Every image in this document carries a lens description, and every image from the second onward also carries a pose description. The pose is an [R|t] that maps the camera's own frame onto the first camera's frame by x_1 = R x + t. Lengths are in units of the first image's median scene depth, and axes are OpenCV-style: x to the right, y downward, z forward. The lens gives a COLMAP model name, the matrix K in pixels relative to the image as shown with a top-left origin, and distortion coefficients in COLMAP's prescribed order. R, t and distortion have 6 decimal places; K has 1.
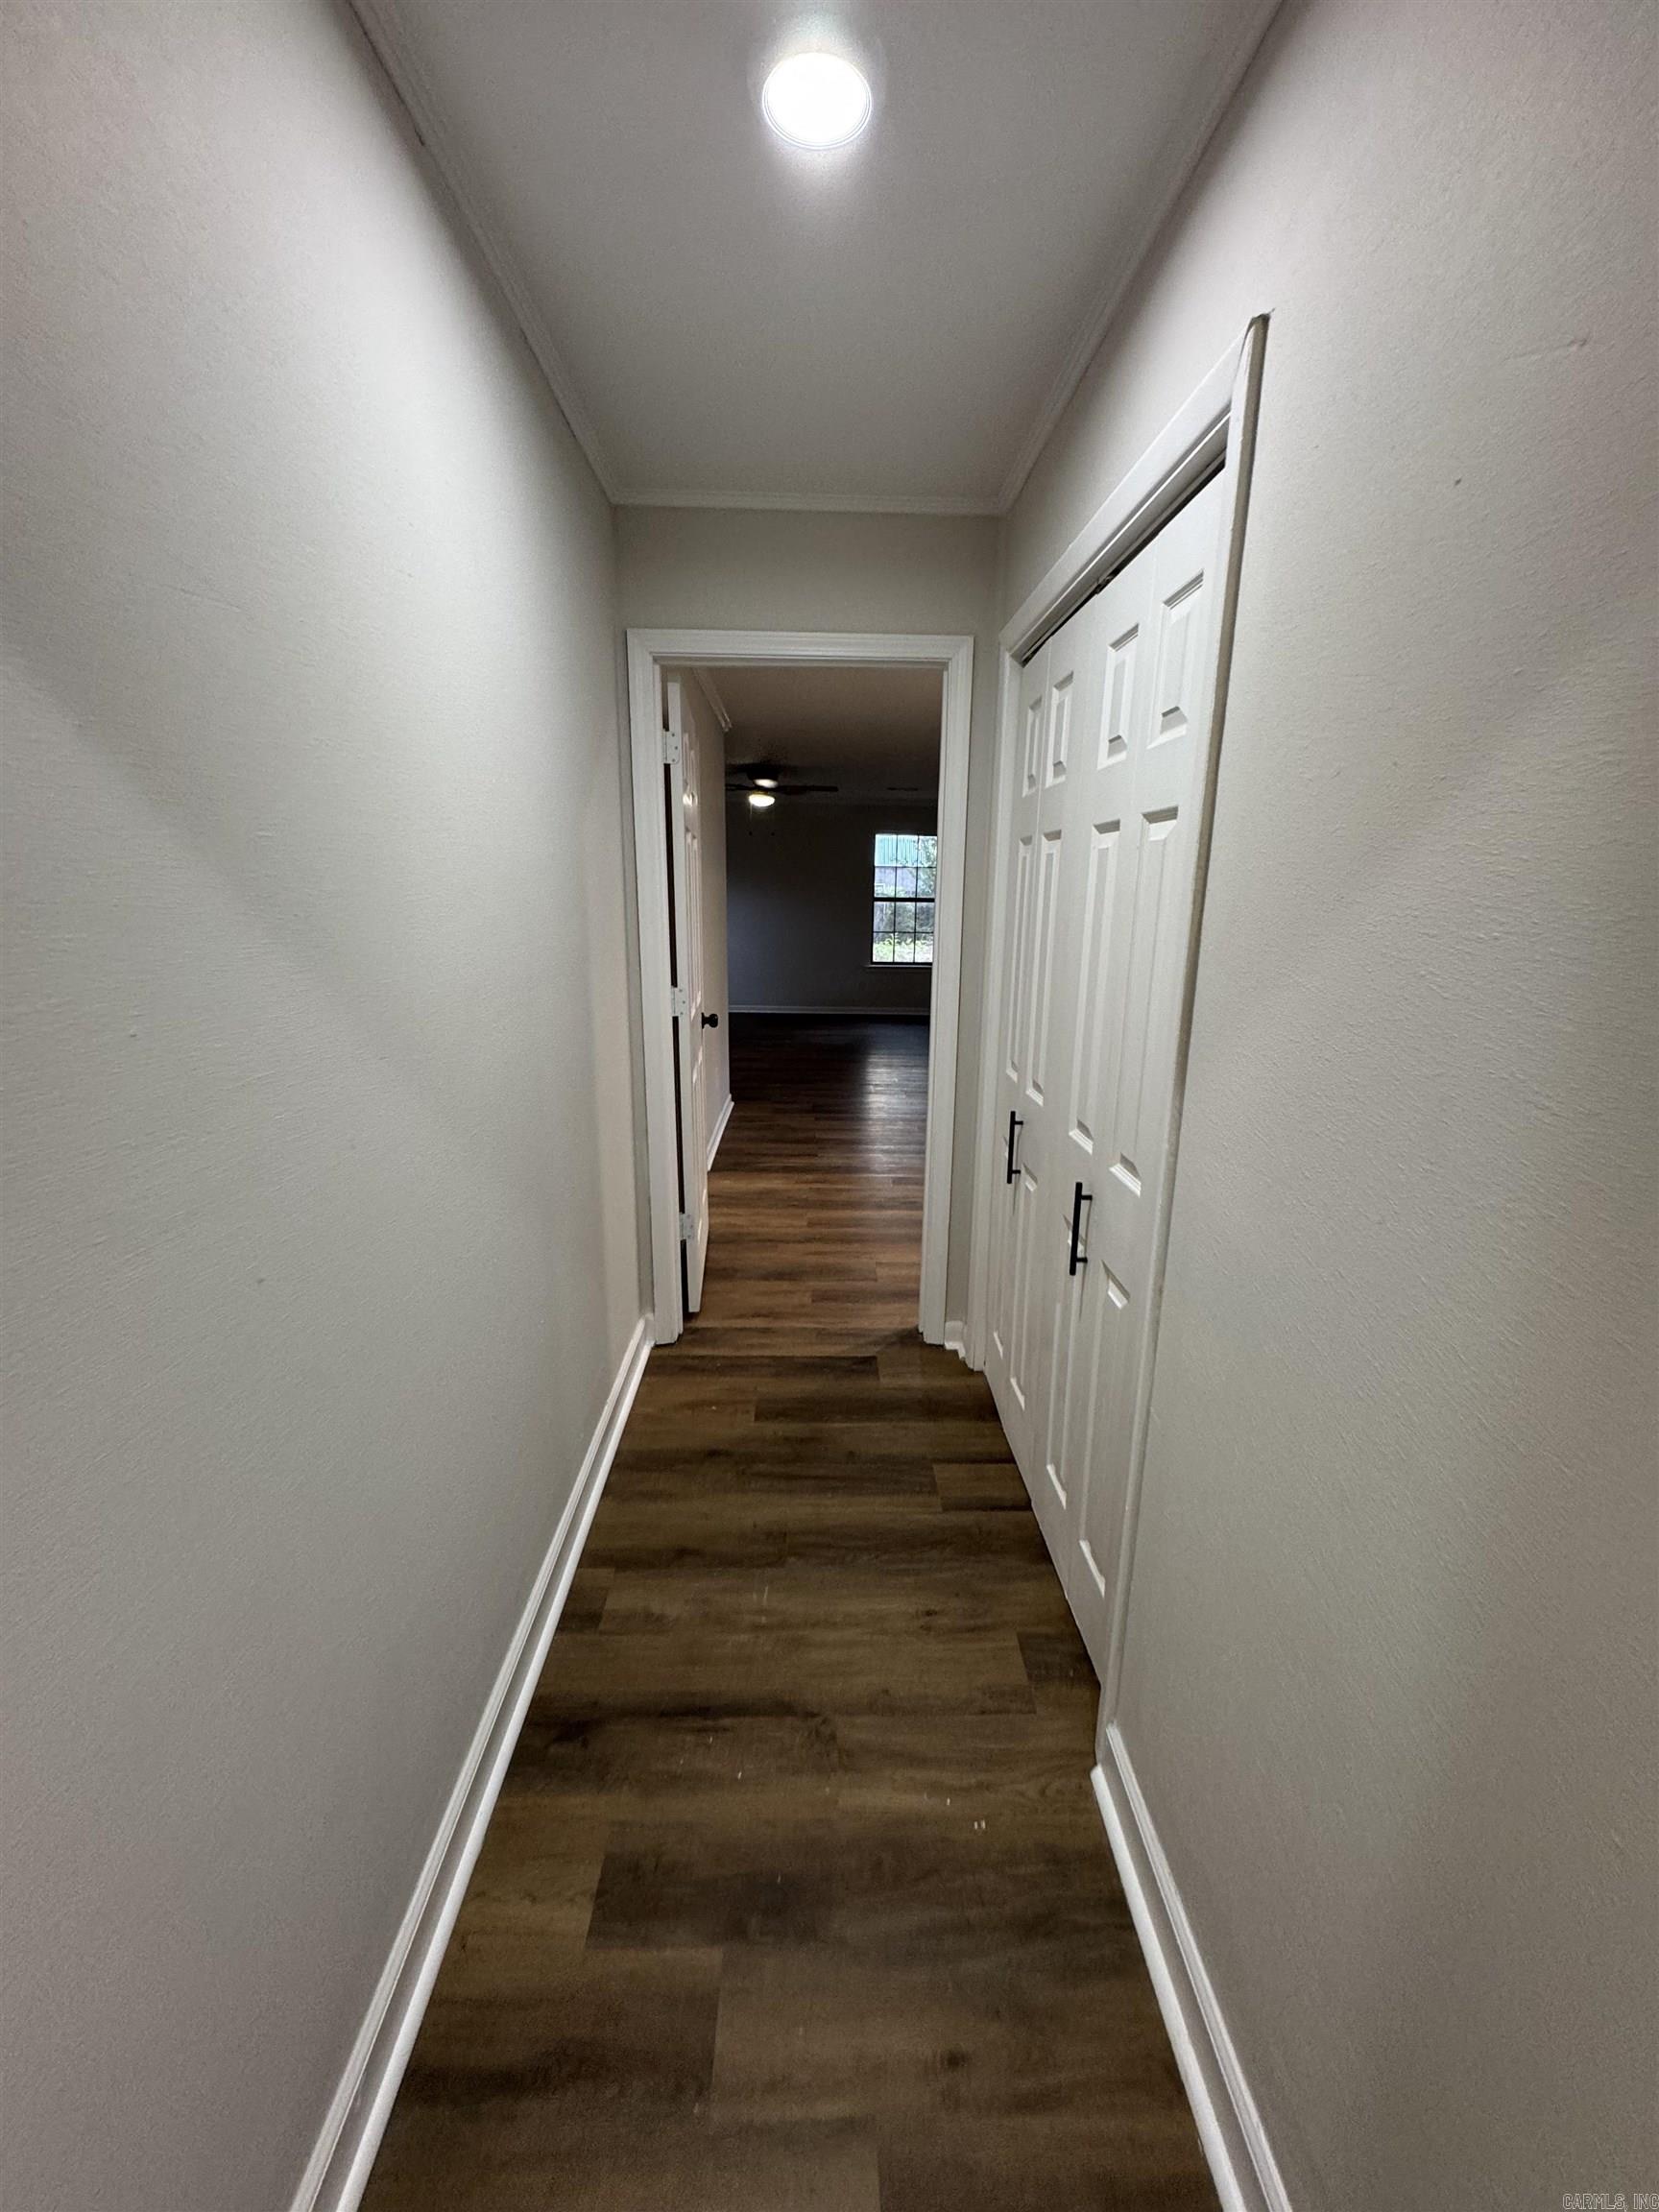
lens RADIAL K [[881.4, 0, 833.3], [0, 881.4, 1104.6], [0, 0, 1]] dist [-0.004053, 0.000173]
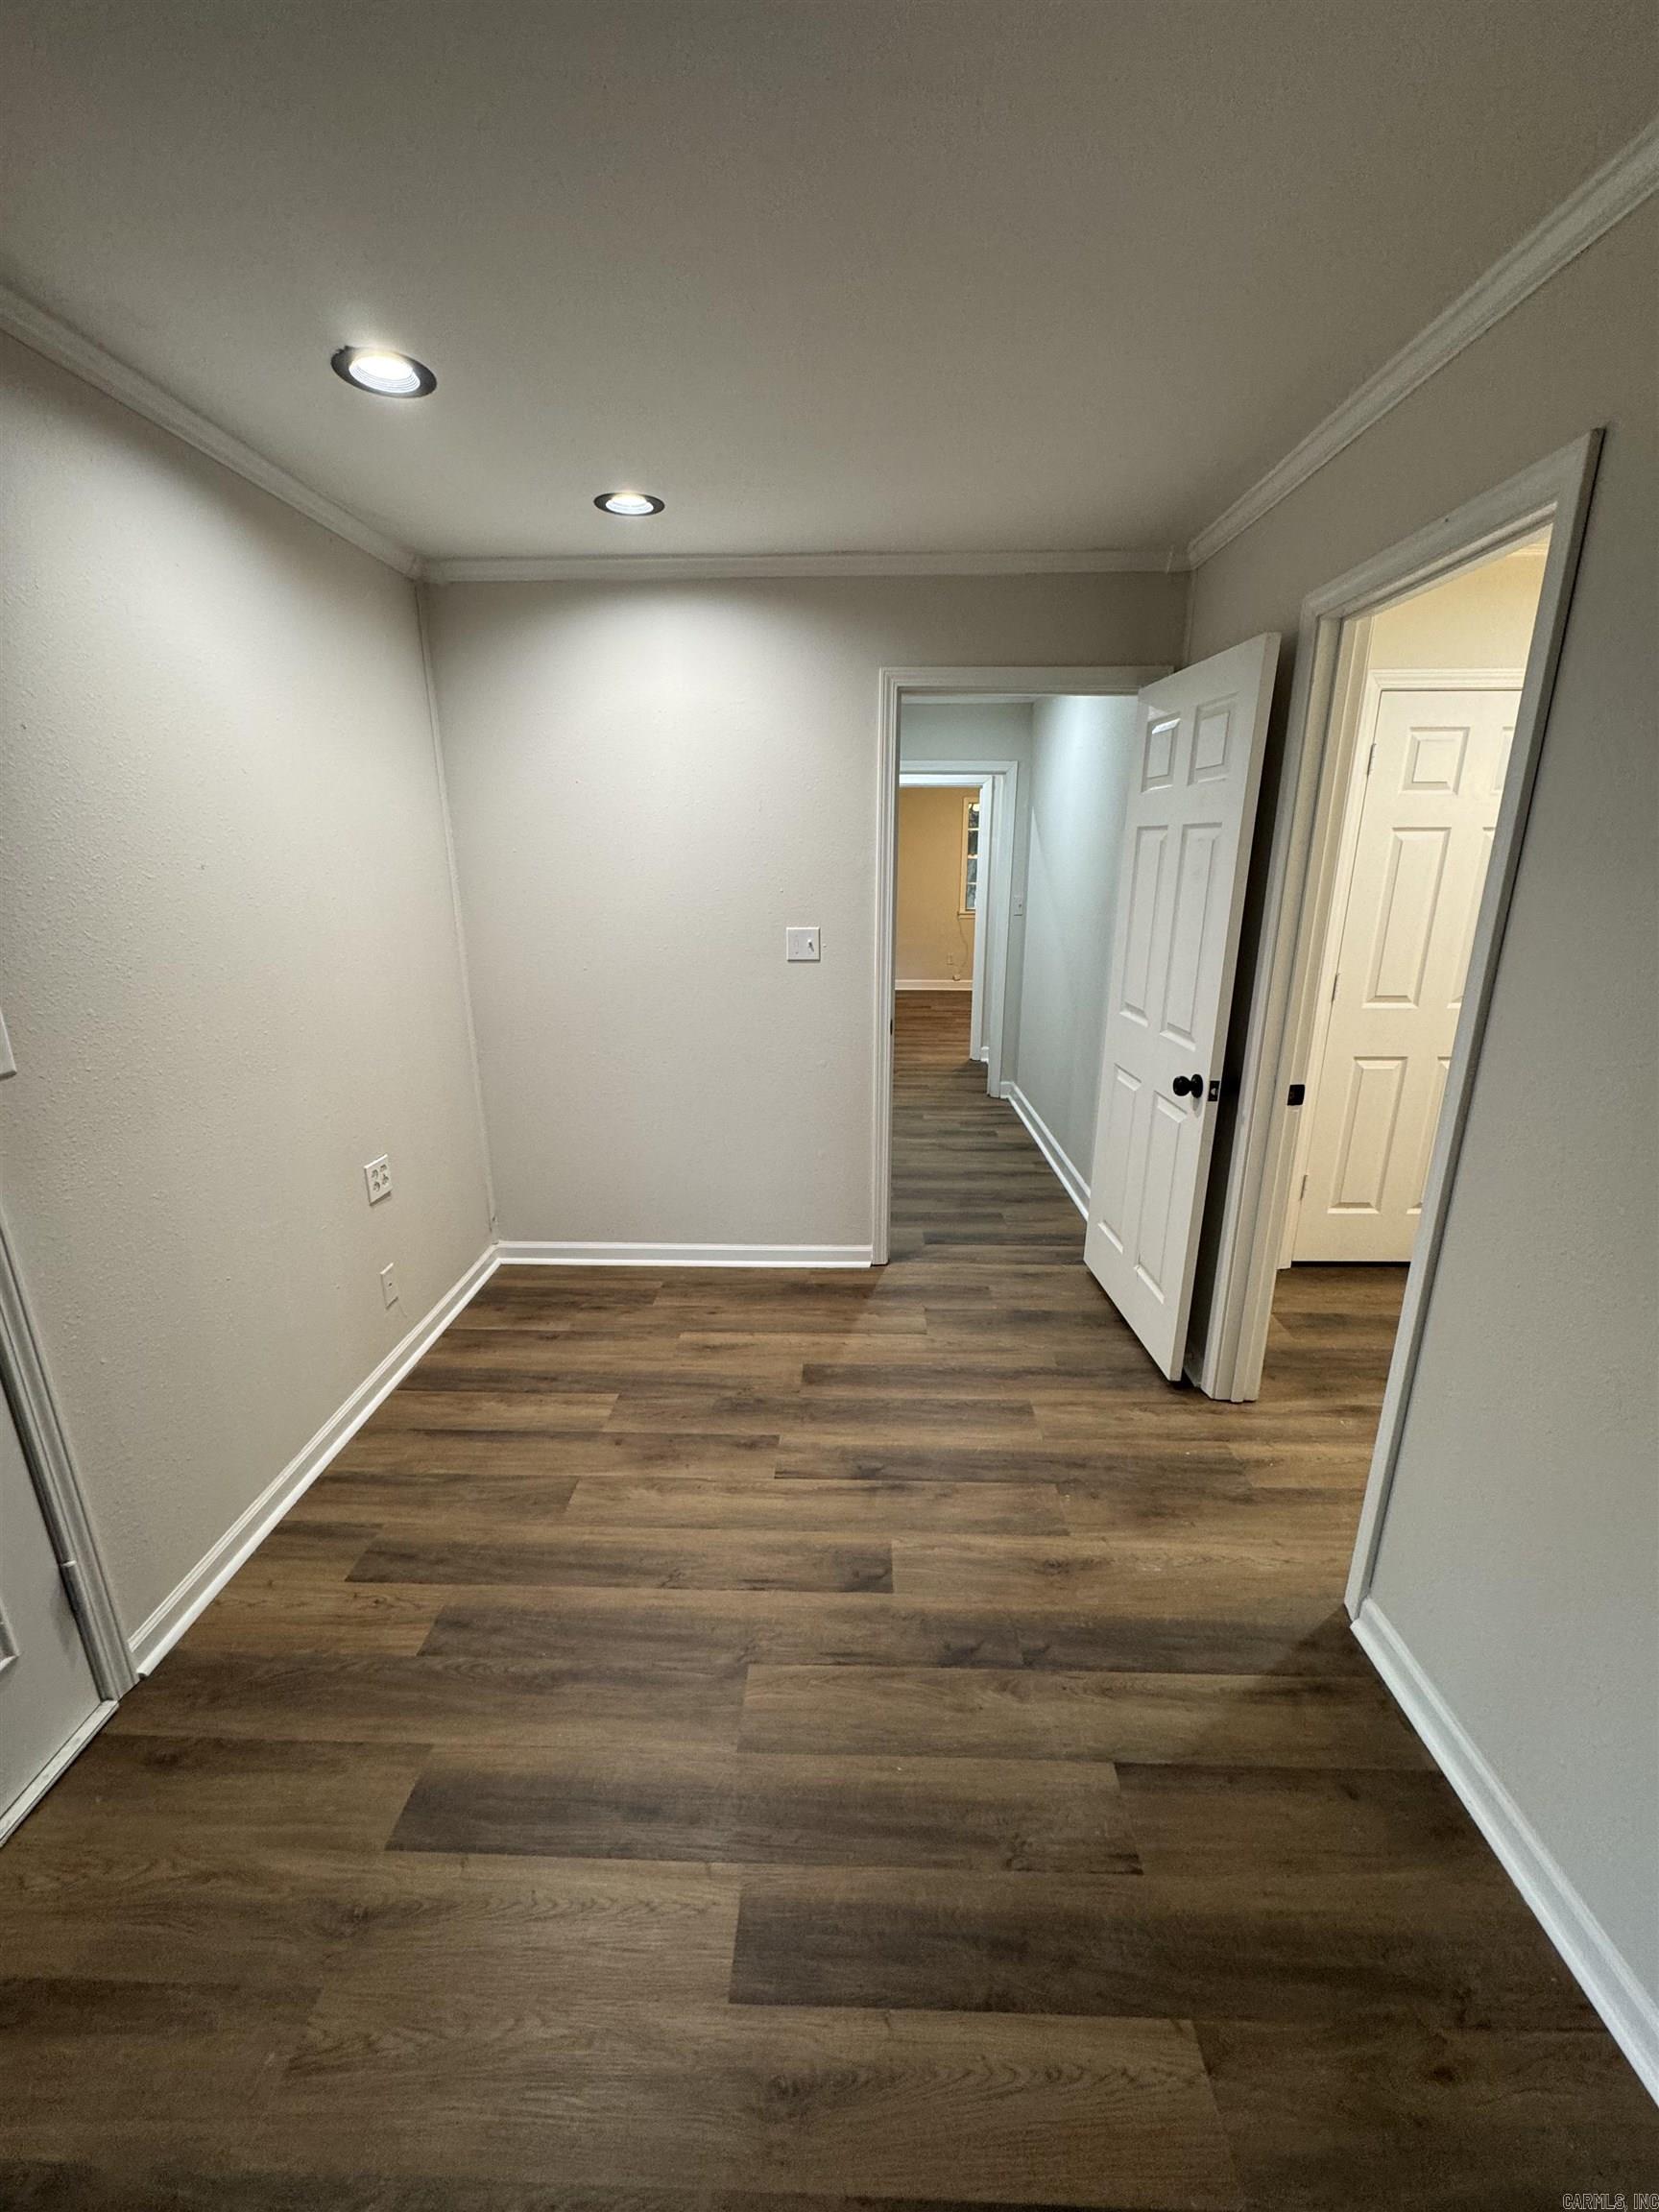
lens RADIAL K [[881.4, 0, 833.3], [0, 881.4, 1104.6], [0, 0, 1]] dist [-0.004053, 0.000173]
pose [[-0.998615, -0.027174, 0.045062, 0.122610], [-0.001281, 0.868642, 0.495439, -0.497261], [-0.052606, 0.494695, -0.867473, 1.896755]]
